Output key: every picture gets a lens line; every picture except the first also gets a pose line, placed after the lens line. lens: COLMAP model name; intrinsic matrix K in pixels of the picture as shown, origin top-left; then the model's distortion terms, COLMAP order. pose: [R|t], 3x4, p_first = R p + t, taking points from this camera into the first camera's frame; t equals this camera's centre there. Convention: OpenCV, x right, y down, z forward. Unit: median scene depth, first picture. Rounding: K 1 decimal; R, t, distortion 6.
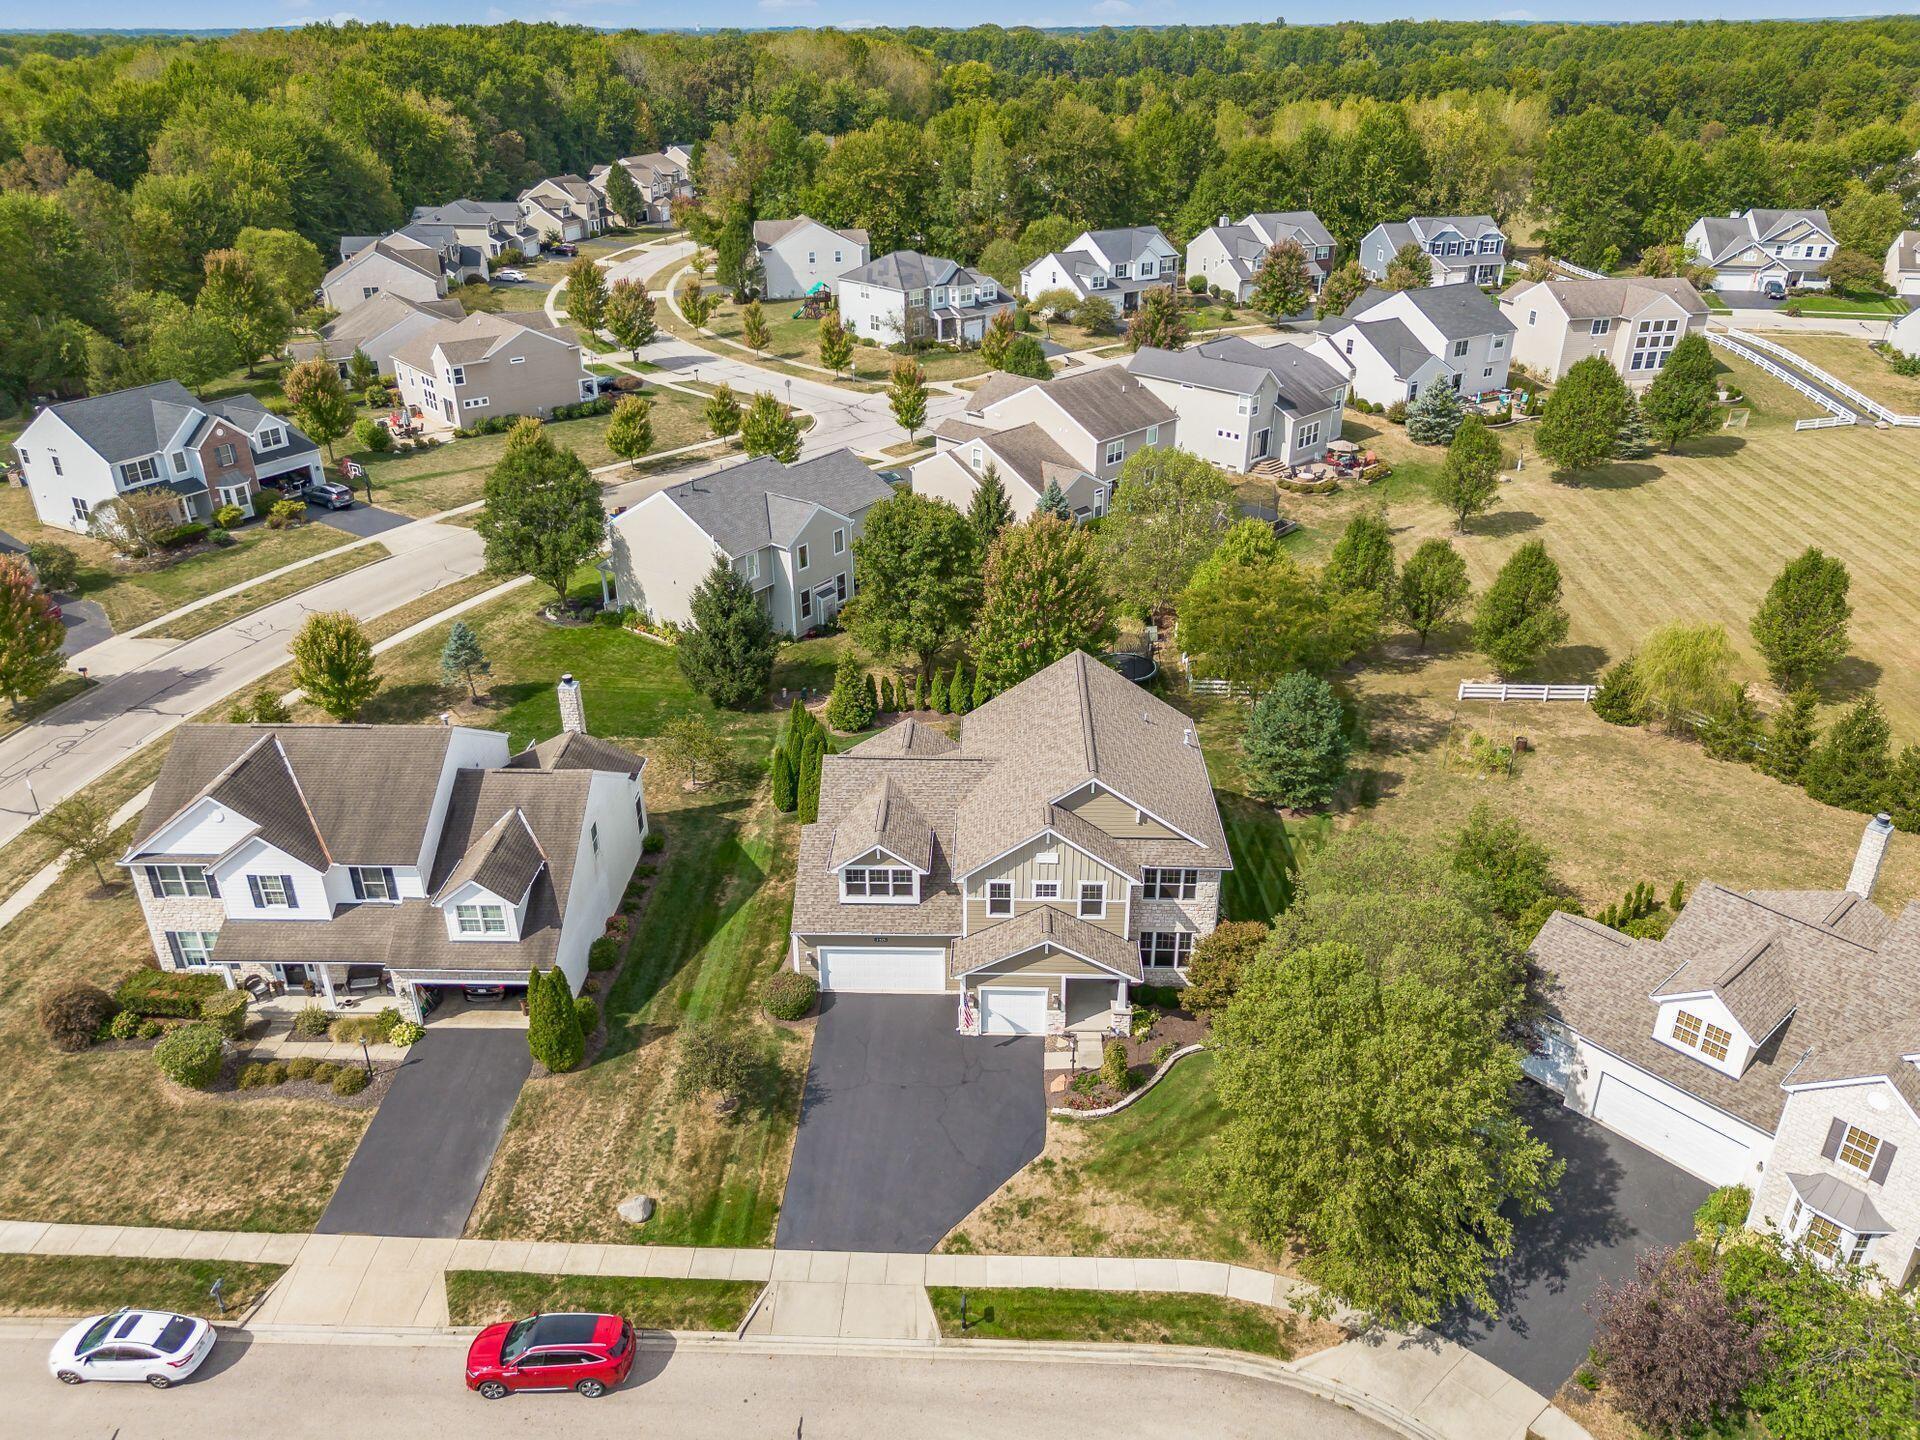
lens RADIAL K [[1385.1, 0, 974.0], [0, 1385.1, 729.6], [0, 0, 1]] dist [0.098462, -0.122084]
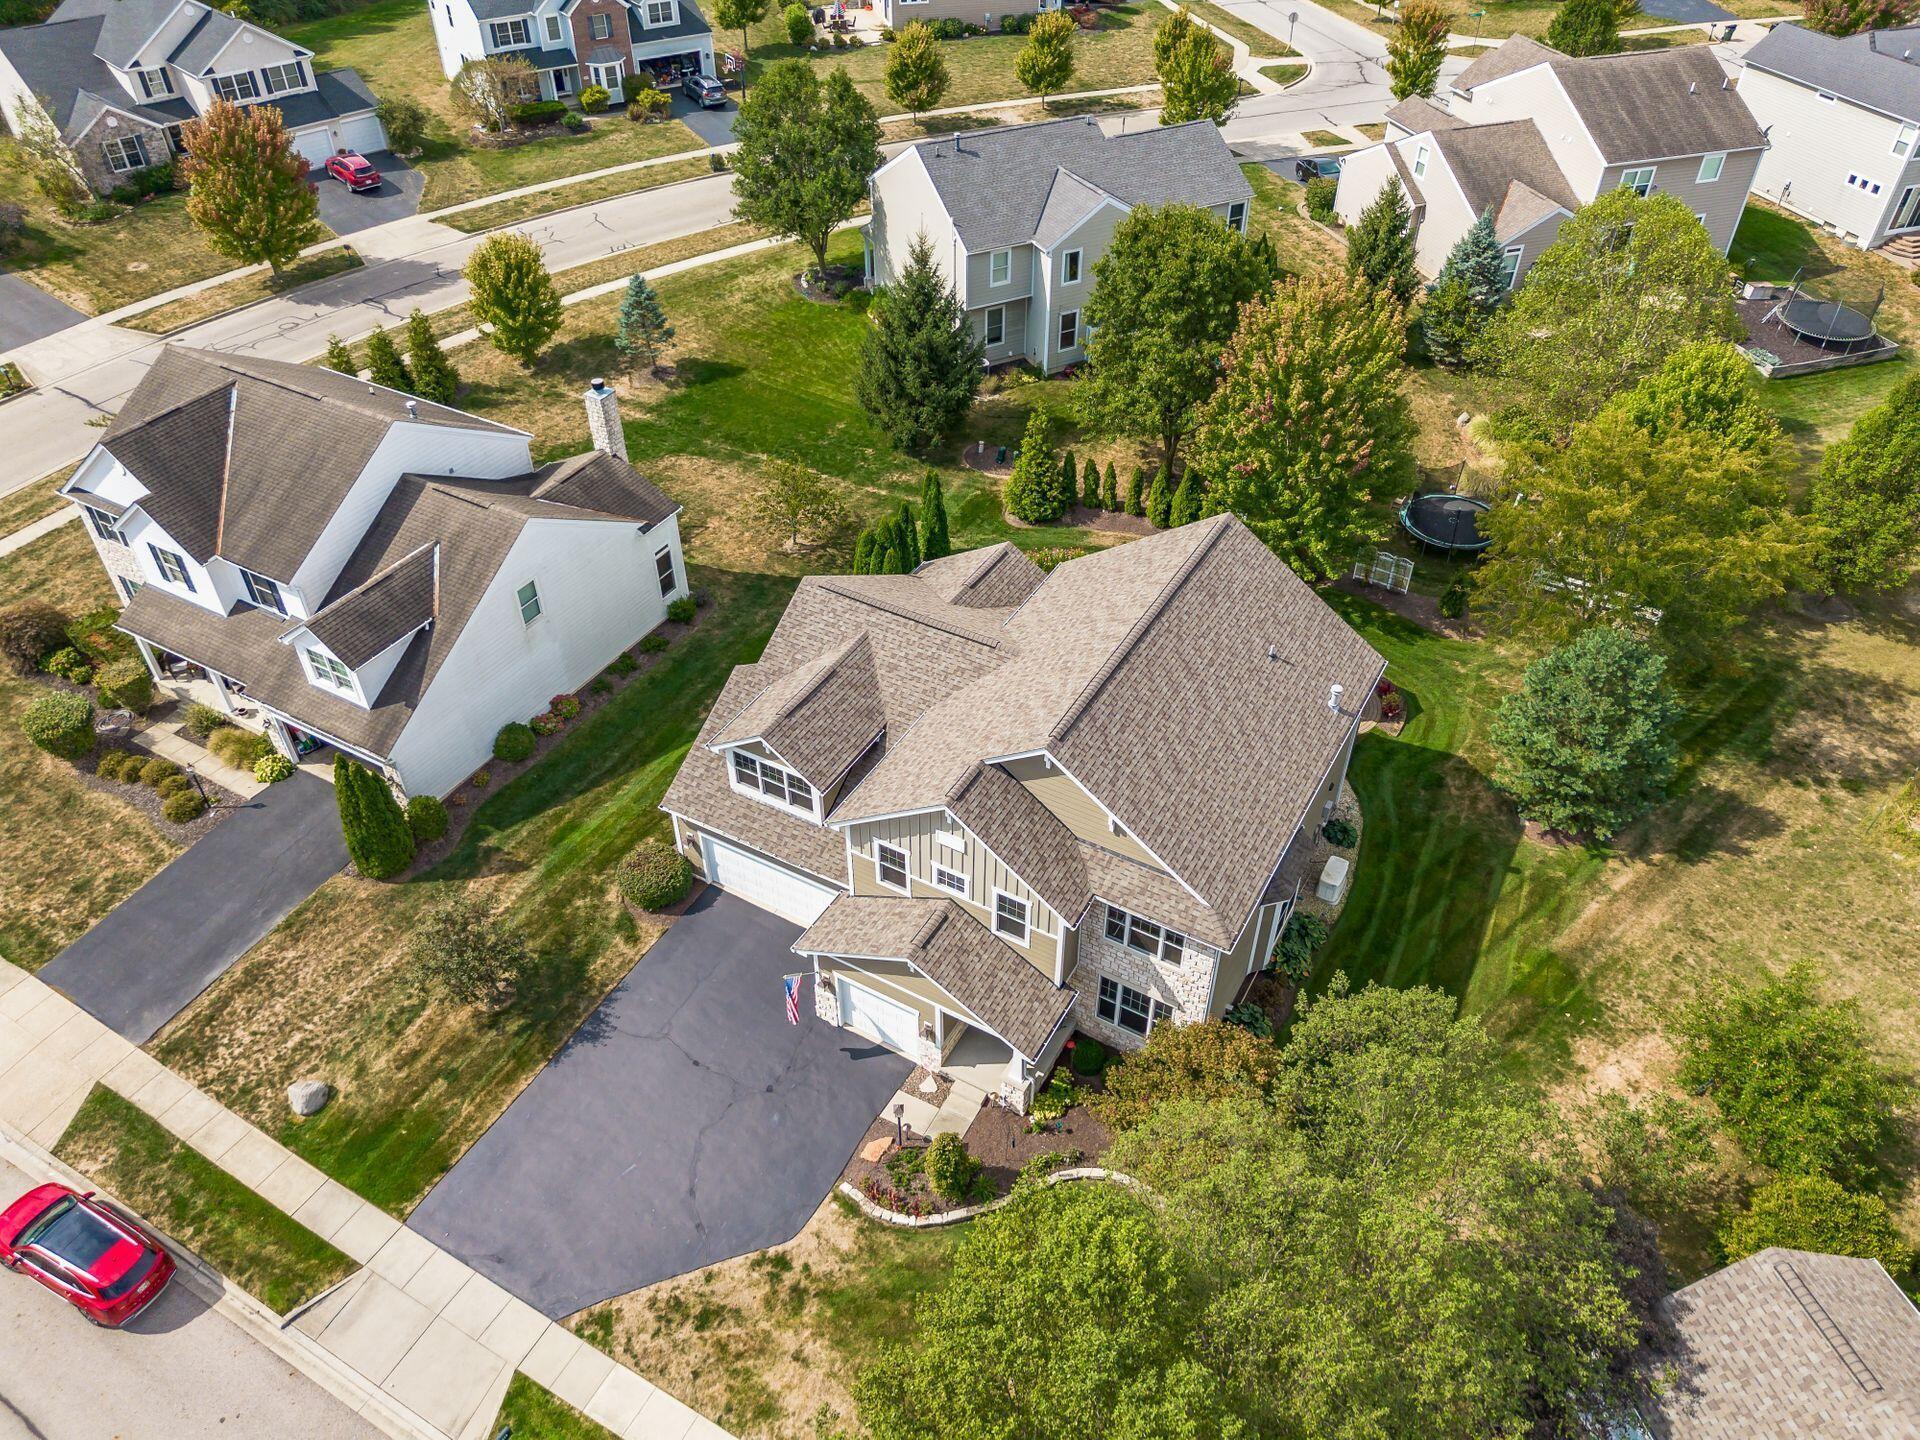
lens RADIAL K [[1370.4, 0, 956.8], [0, 1370.4, 735.1], [0, 0, 1]] dist [0.069254, -0.078420]
pose [[0.880527, 0.311257, -0.357480, 0.259363], [-0.215848, 0.934752, 0.282221, -0.131454], [0.421998, -0.171342, 0.890258, 0.412974]]
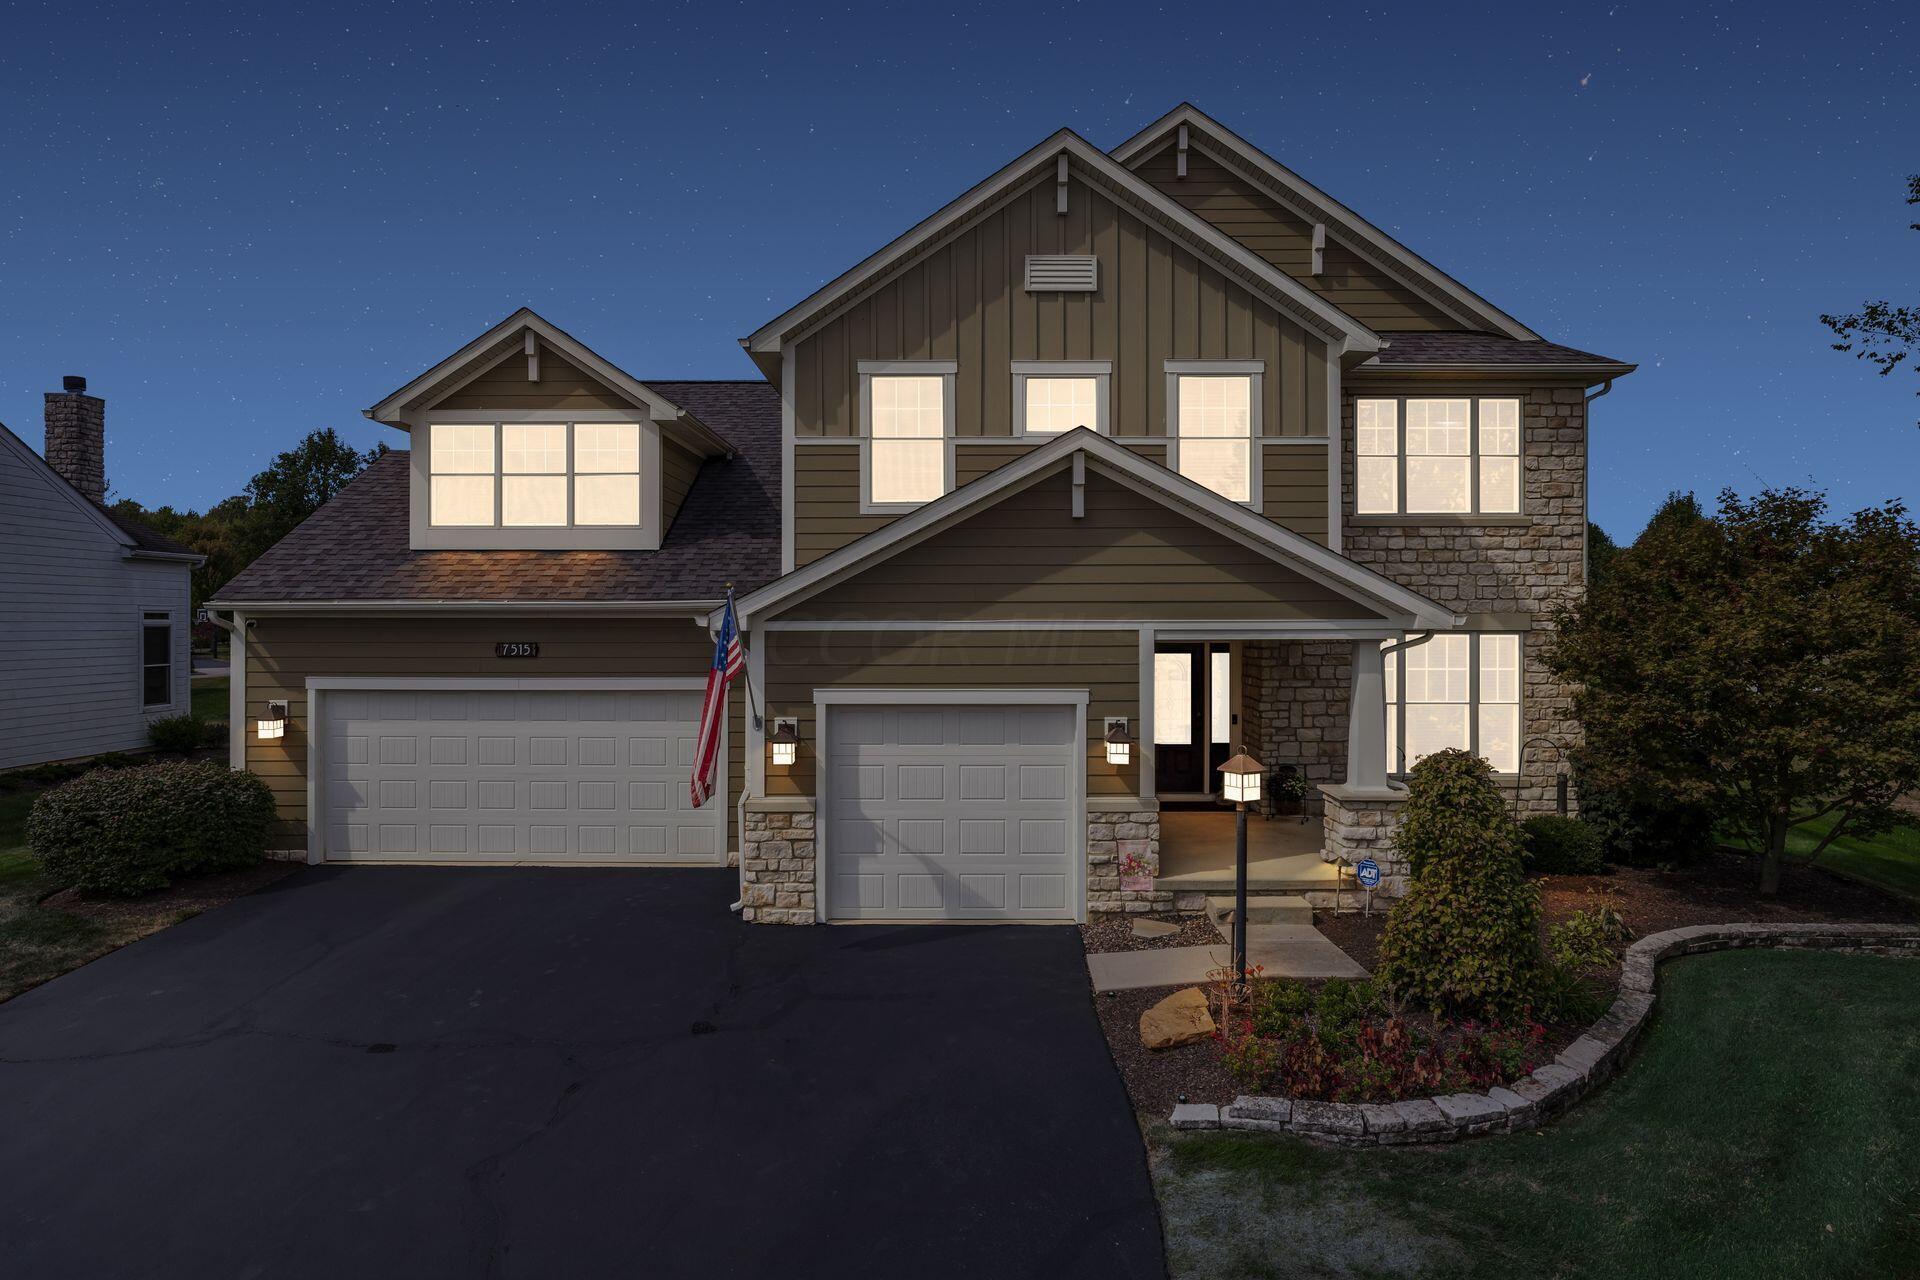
lens RADIAL K [[1086.1, 0, 967.4], [0, 1086.1, 626.3], [0, 0, 1]] dist [-0.005900, 0.000361]
pose [[0.999643, -0.000935, 0.026708, 0.025122], [0.012833, 0.893425, -0.449029, 0.255830], [-0.023441, 0.449212, 0.893118, 0.785162]]
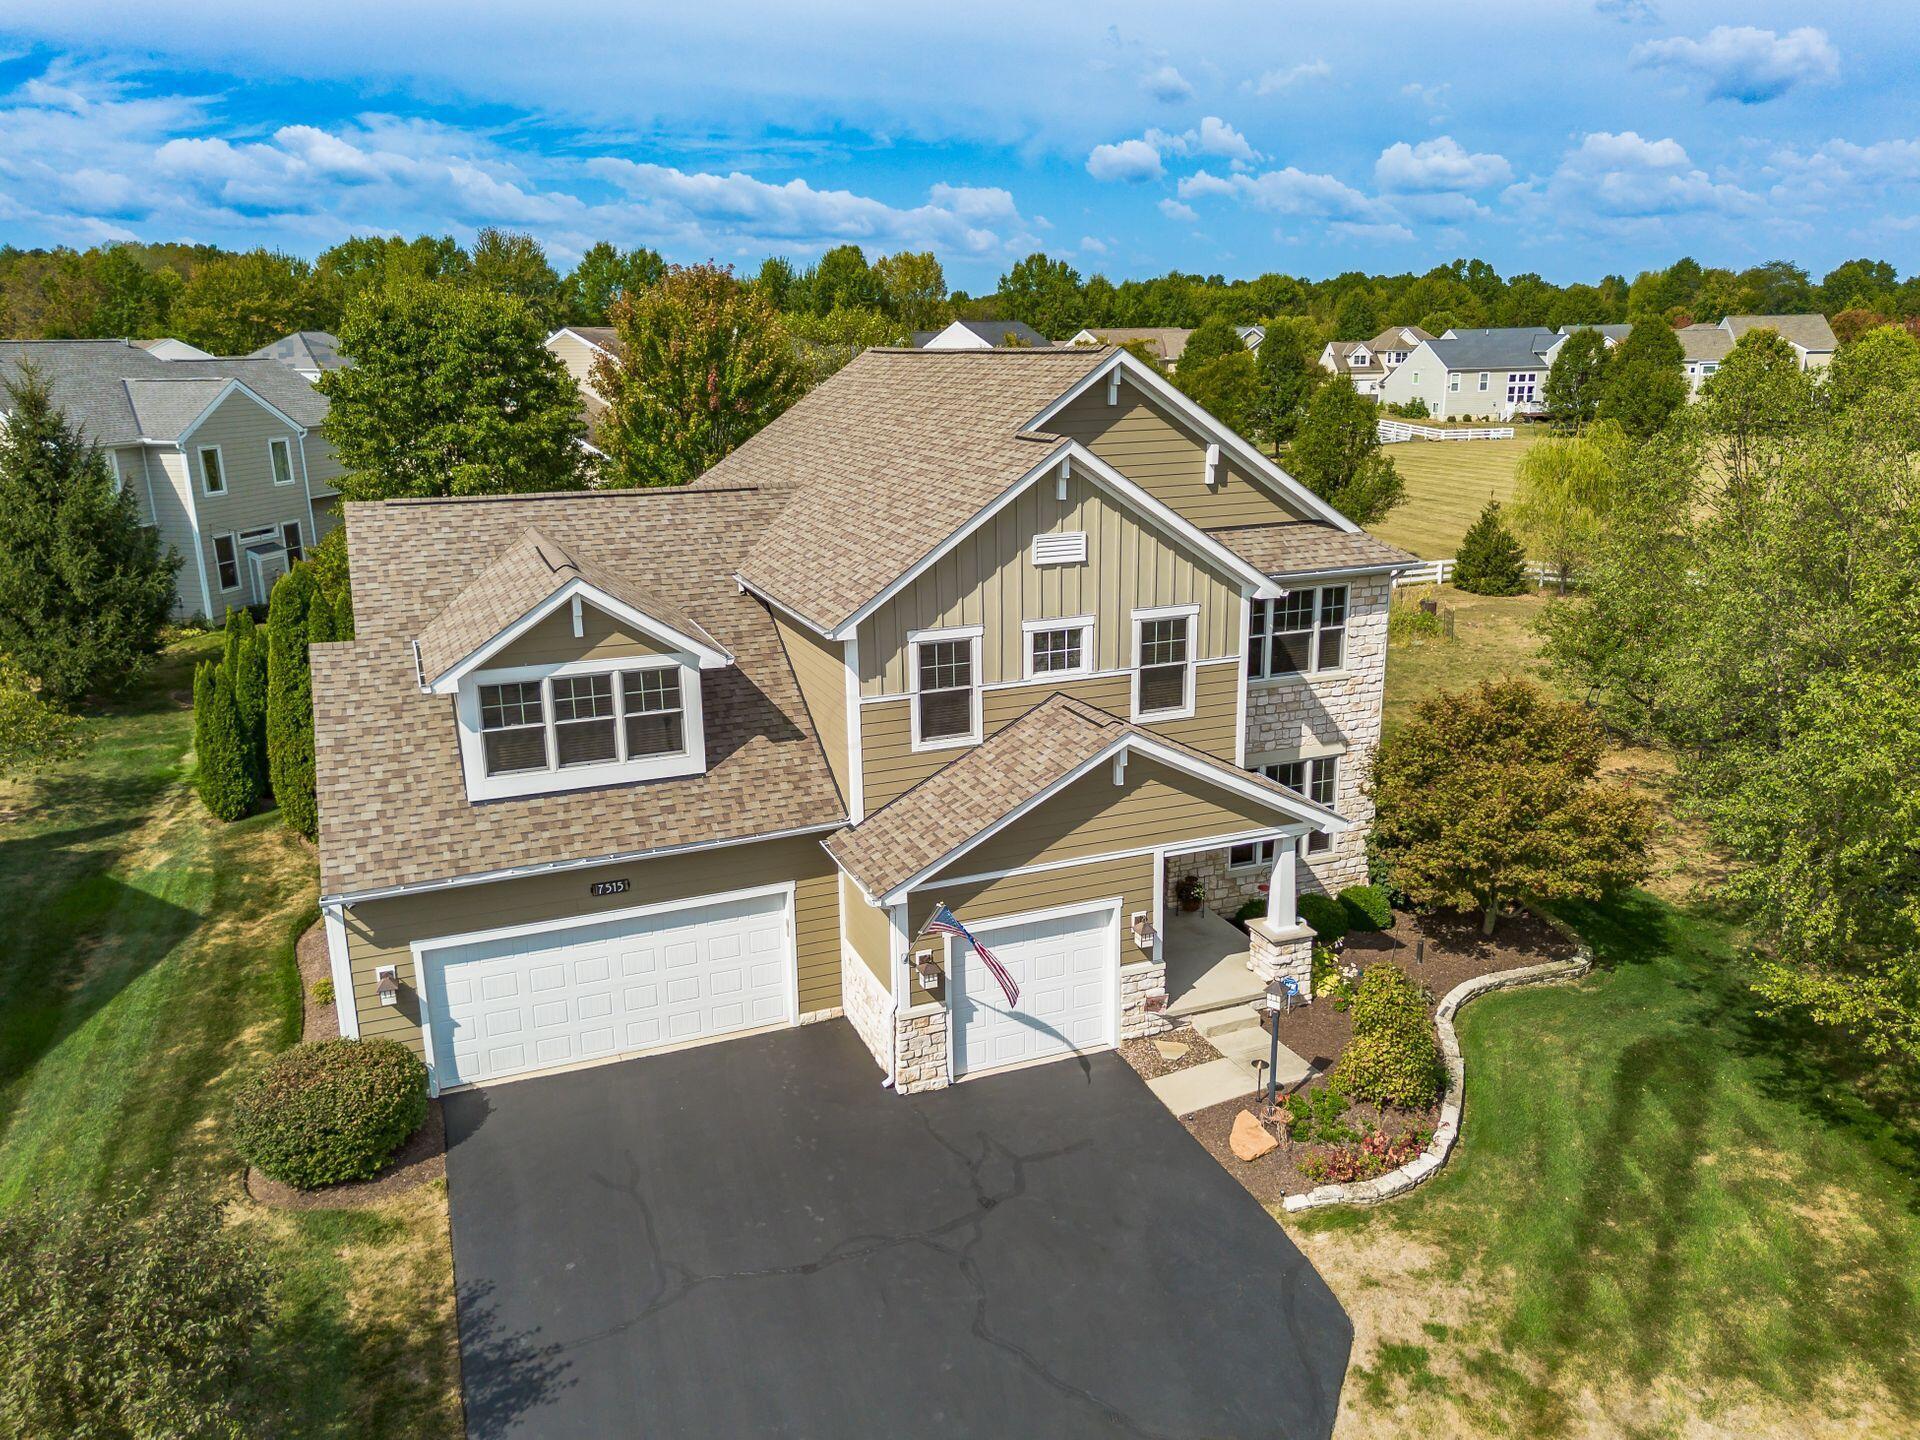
lens RADIAL K [[1385.1, 0, 974.0], [0, 1385.1, 729.6], [0, 0, 1]] dist [0.098462, -0.122084]
pose [[0.916644, -0.119057, 0.381560, -0.112323], [0.193675, 0.967357, -0.163435, 0.188331], [-0.349647, 0.223711, 0.909781, 0.645428]]
